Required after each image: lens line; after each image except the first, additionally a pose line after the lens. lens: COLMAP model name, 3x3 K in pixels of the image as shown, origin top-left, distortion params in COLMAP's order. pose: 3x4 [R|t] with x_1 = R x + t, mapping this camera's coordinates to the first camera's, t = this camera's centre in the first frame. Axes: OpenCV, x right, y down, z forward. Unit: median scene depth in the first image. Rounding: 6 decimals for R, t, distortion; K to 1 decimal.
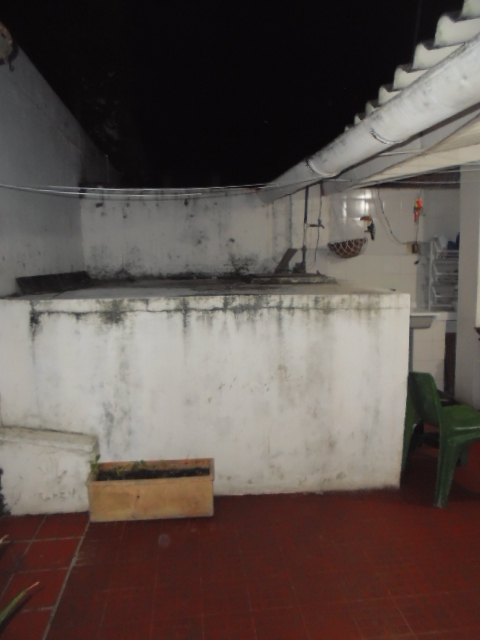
lens RADIAL K [[490.7, 0, 240.0], [0, 490.7, 320.0], [0, 0, 1]] dist [-0.102432, 0.108697]
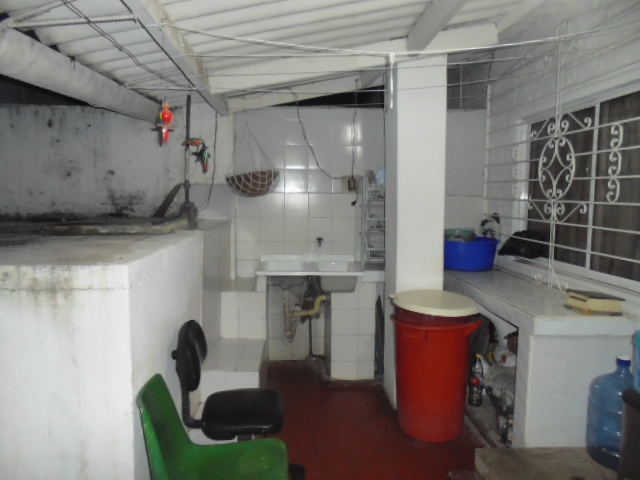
lens RADIAL K [[490.7, 0, 320.0], [0, 490.7, 240.0], [0, 0, 1]] dist [-0.102432, 0.108697]
pose [[0.999870, 0.016129, 0.000473, 0.325846], [-0.016111, 0.999508, -0.026917, -0.040431], [-0.000907, 0.026906, 0.999638, 0.236165]]
